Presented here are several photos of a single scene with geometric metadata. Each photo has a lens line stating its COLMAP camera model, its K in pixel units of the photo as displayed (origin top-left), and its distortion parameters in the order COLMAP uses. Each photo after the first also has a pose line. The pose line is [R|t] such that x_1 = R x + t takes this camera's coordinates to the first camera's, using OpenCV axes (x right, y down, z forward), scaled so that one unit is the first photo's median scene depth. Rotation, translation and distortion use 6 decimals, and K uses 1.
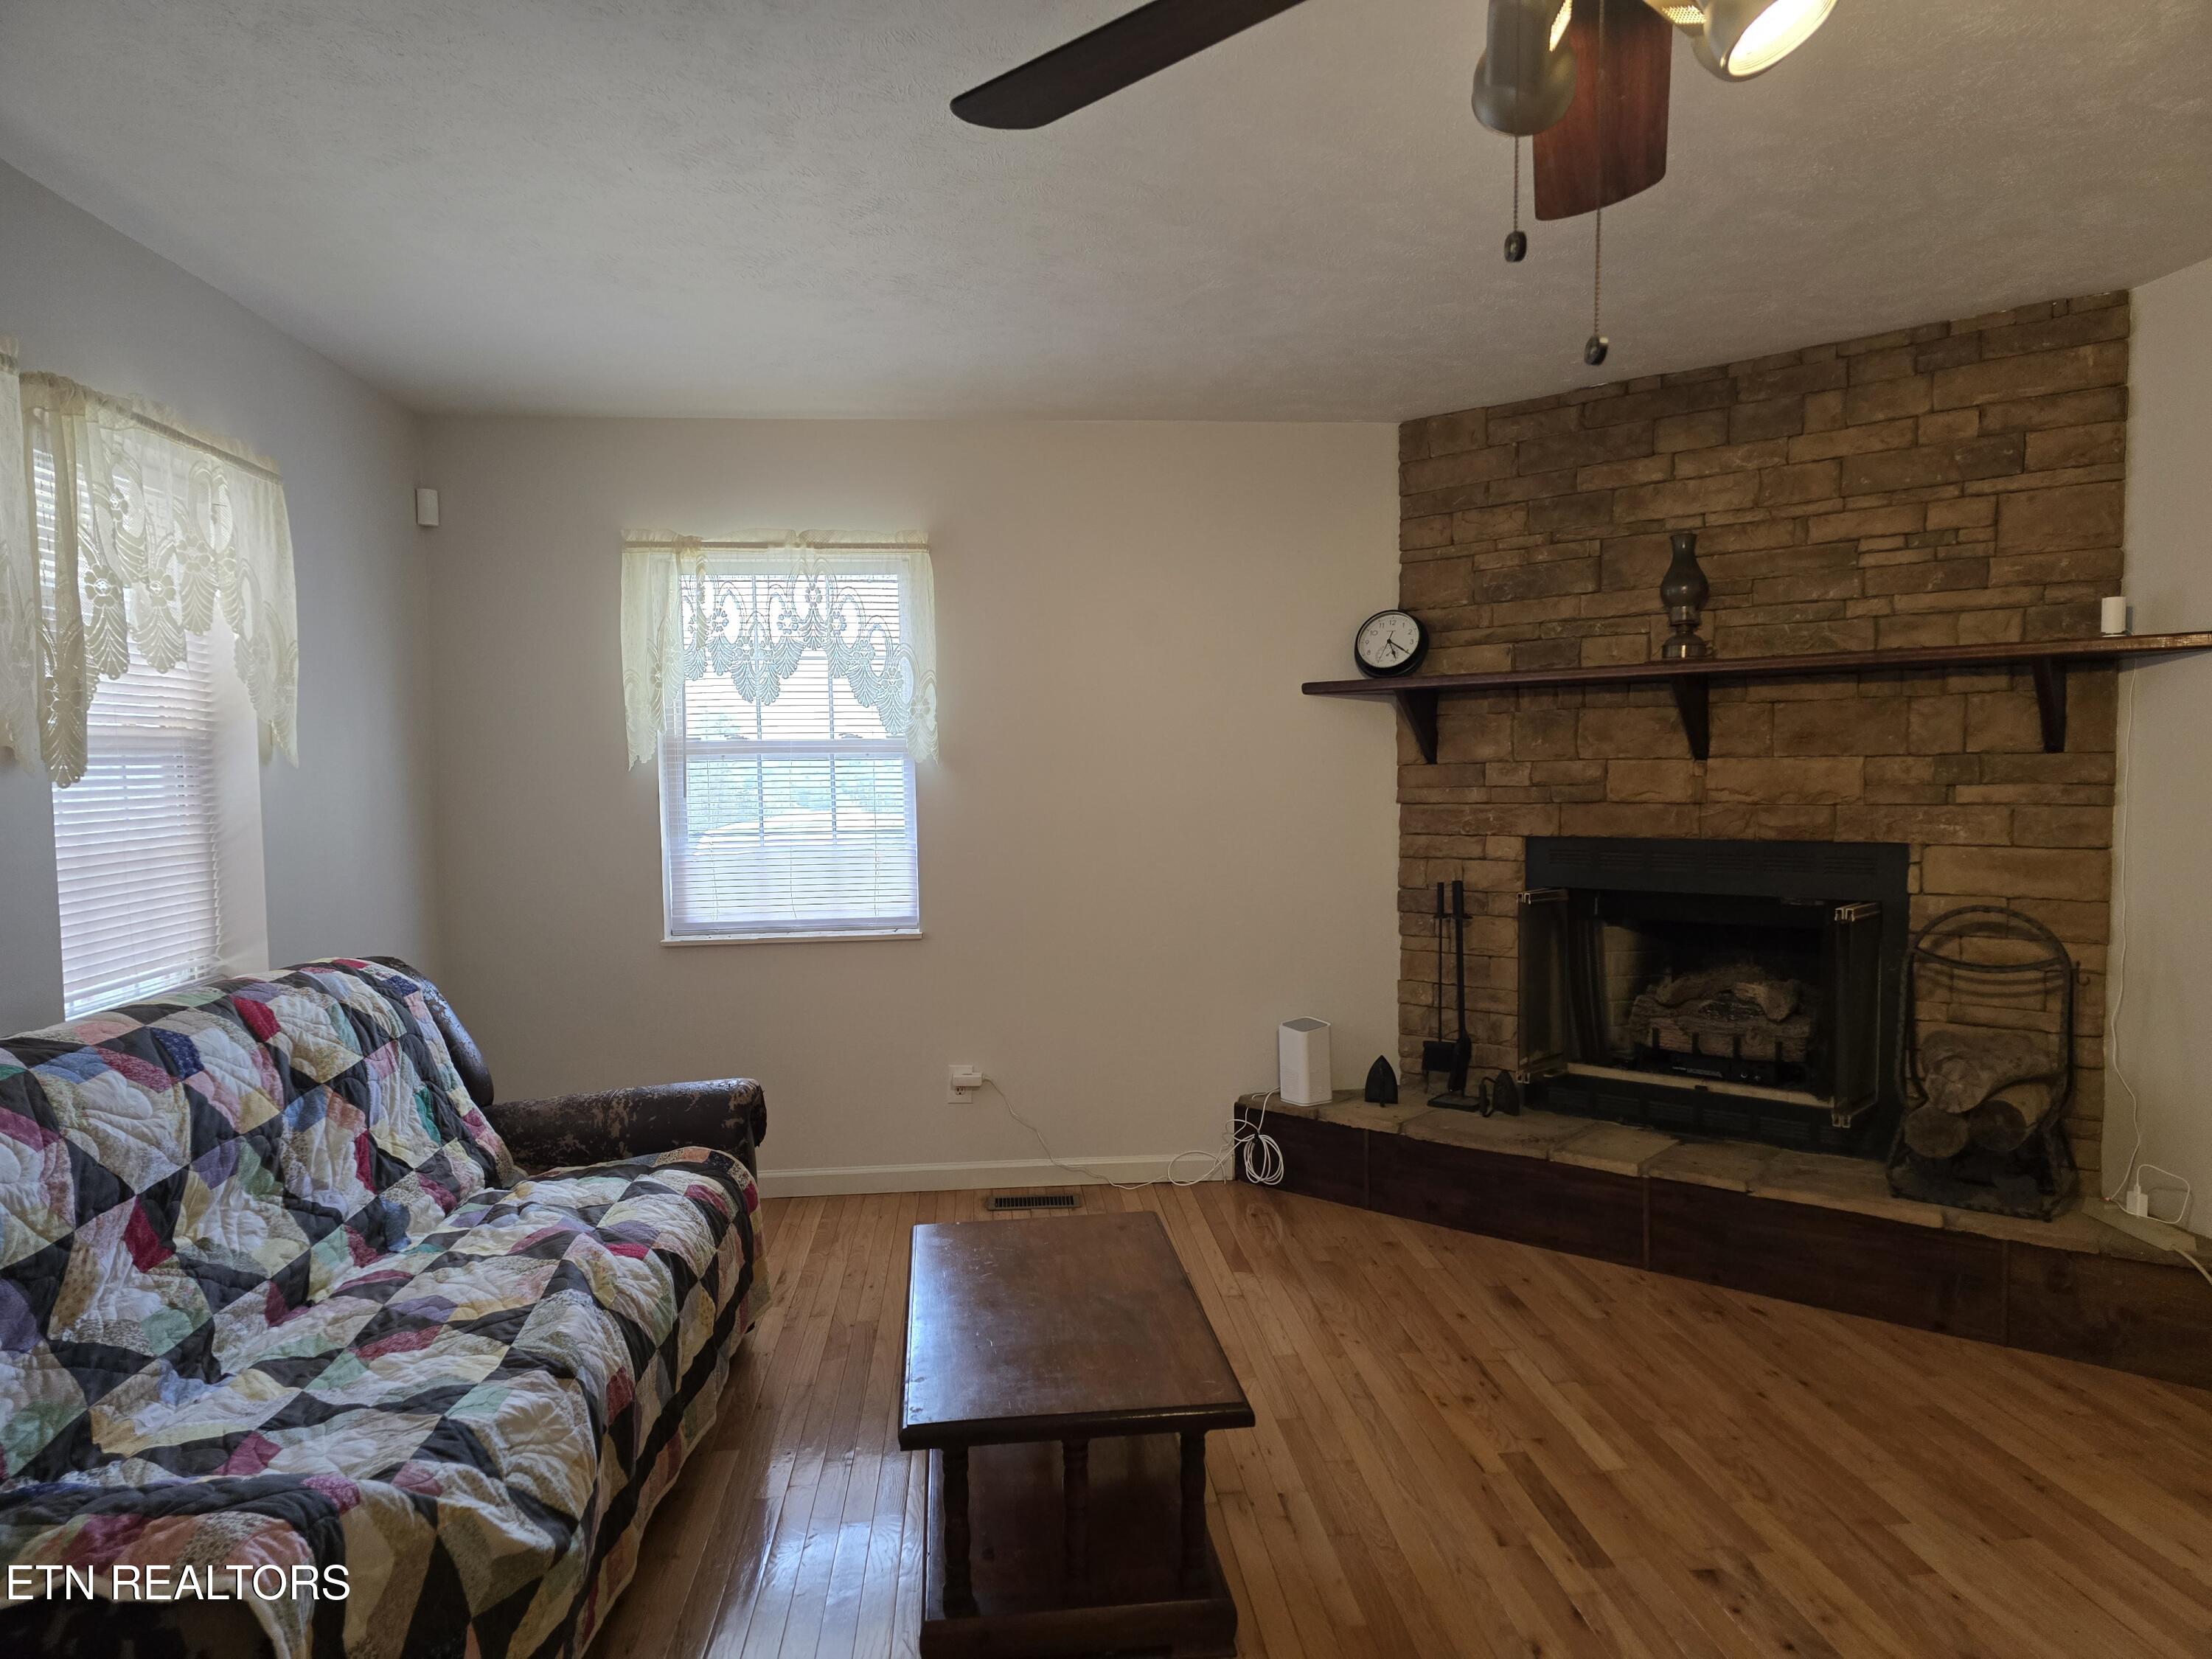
lens RADIAL K [[1490.1, 0, 1095.8], [0, 1490.1, 844.5], [0, 0, 1]] dist [0.057731, -0.057730]
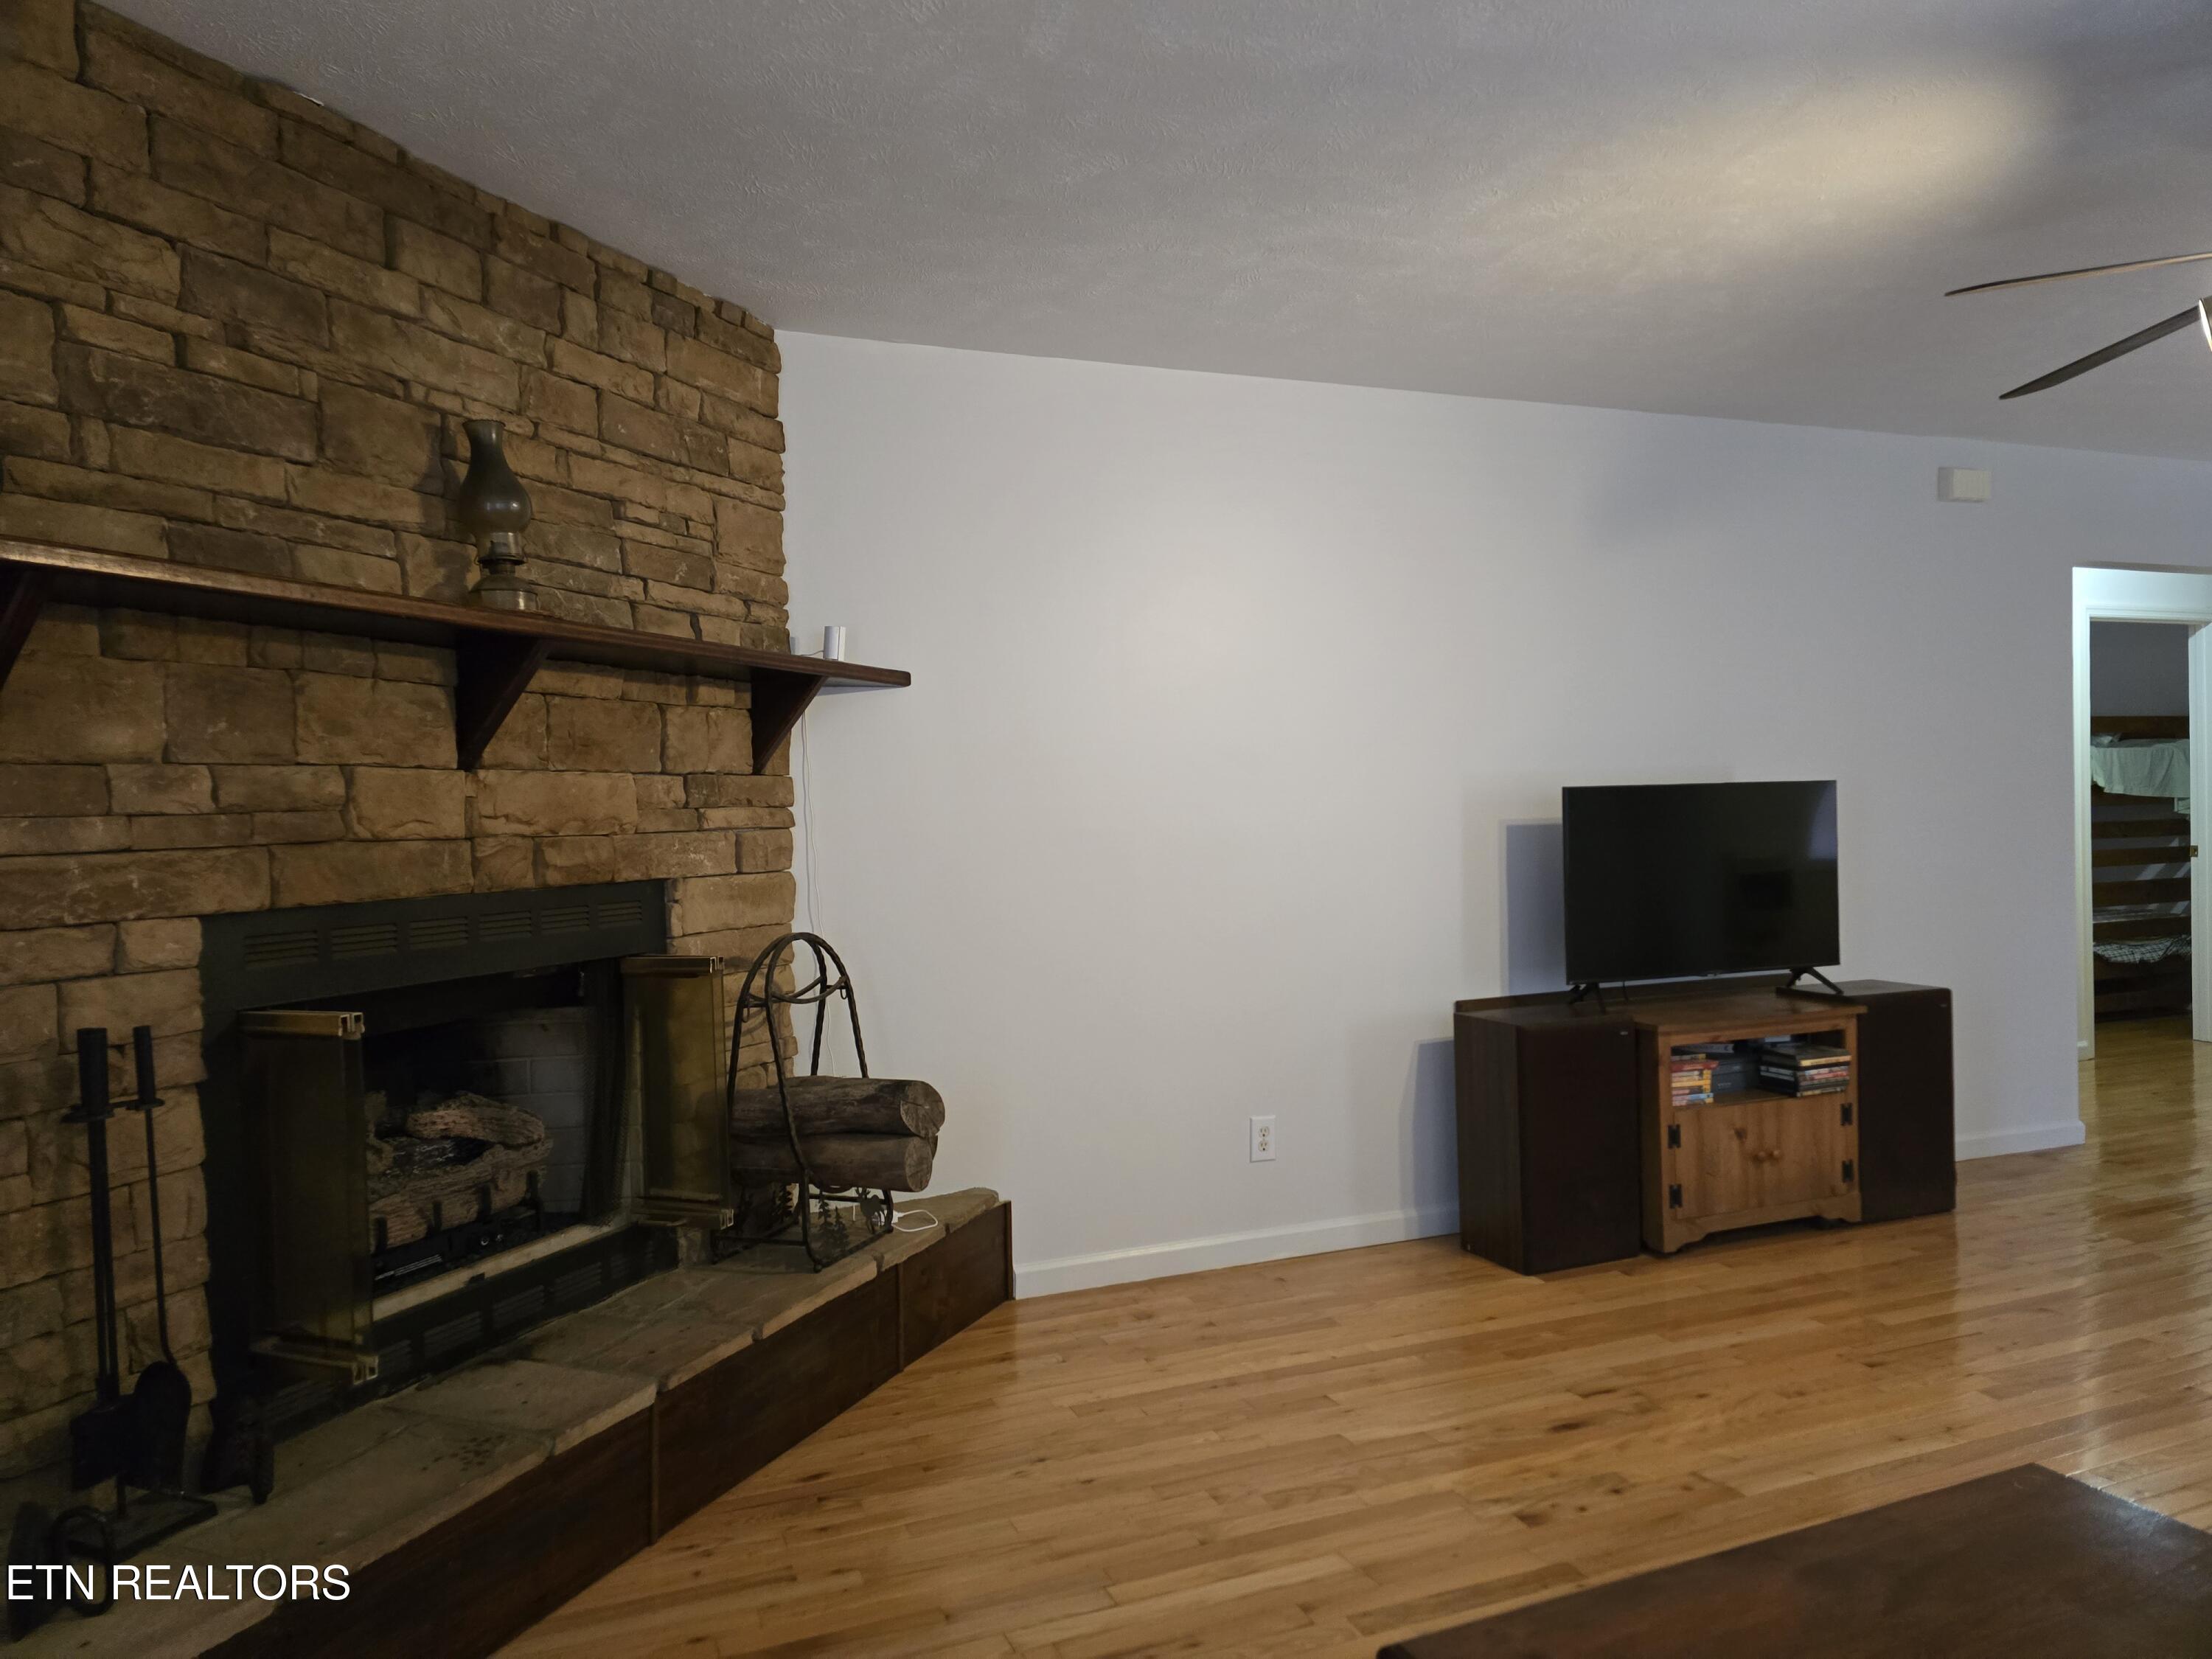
lens RADIAL K [[1490.1, 0, 1095.8], [0, 1490.1, 844.5], [0, 0, 1]] dist [0.057731, -0.057730]
pose [[-0.304452, 0.001290, 0.952527, -0.307462], [0.078214, 0.996656, 0.023649, -0.019340], [-0.949311, 0.081701, -0.303535, 0.962384]]
